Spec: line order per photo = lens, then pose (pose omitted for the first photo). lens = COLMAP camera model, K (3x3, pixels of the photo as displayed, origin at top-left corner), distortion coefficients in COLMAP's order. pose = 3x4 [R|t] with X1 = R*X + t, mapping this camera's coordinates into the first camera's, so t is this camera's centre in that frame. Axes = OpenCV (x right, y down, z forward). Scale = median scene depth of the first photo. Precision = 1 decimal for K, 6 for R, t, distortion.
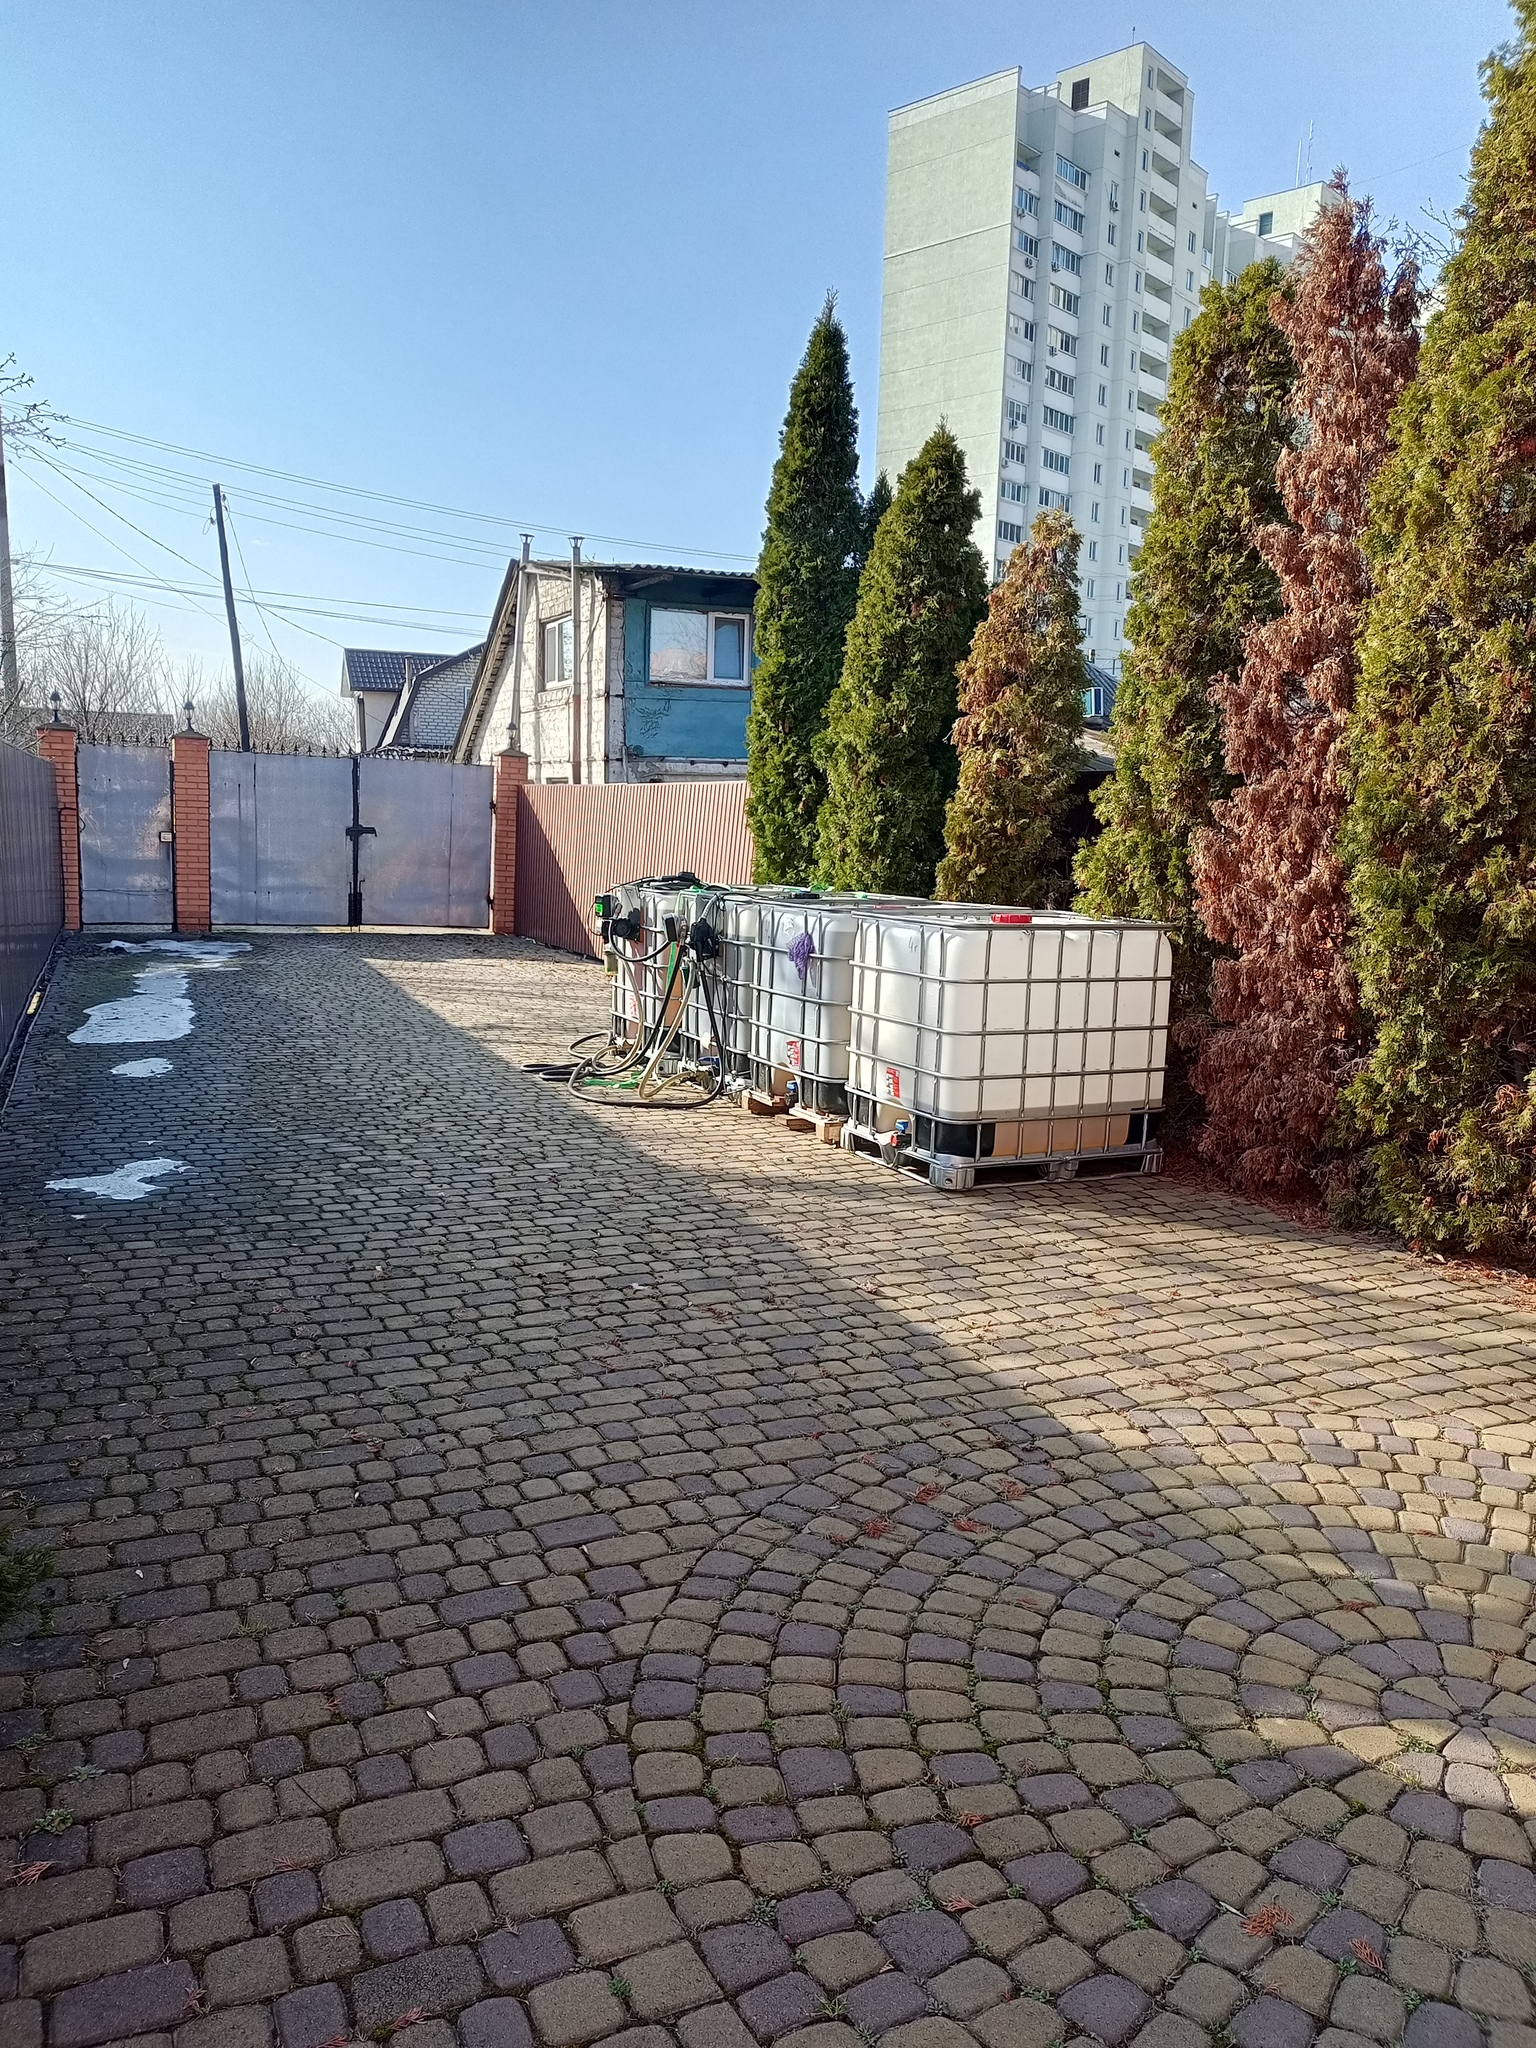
lens RADIAL K [[1540.5, 0, 767.6], [0, 1540.5, 1027.3], [0, 0, 1]] dist [0.034758, -0.026162]
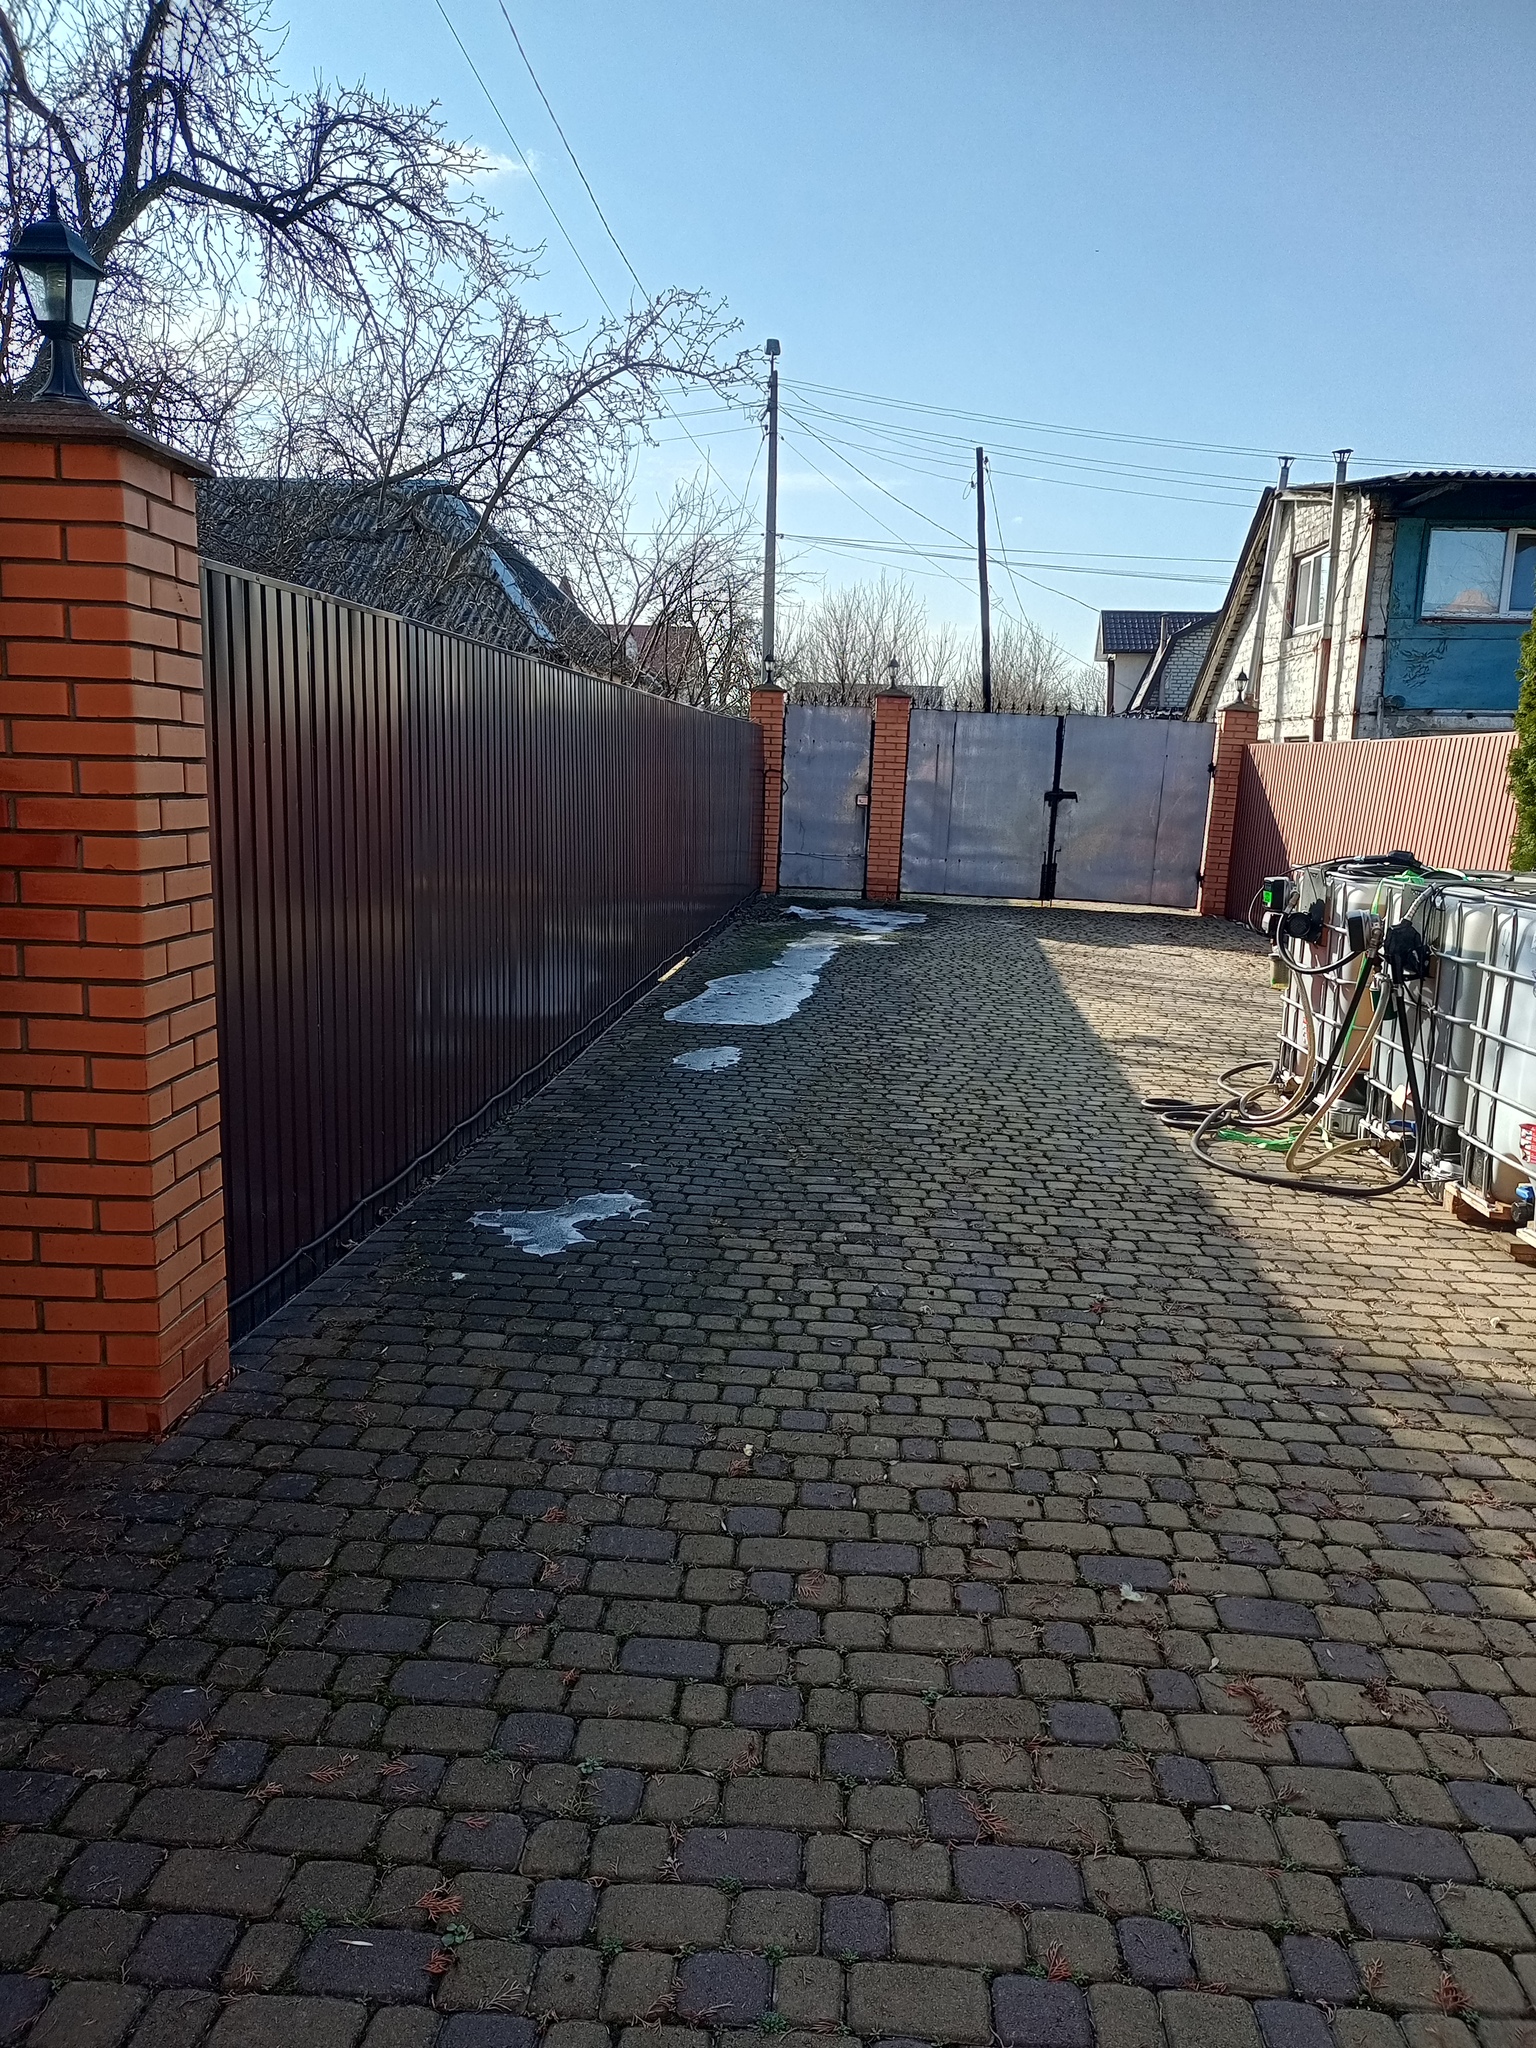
lens RADIAL K [[1540.5, 0, 771.0], [0, 1540.5, 1011.7], [0, 0, 1]] dist [0.034758, -0.026162]
pose [[0.886605, 0.076292, -0.456193, 0.021445], [-0.072111, 0.997042, 0.026595, -0.025117], [0.456872, 0.009317, 0.889483, 0.234997]]
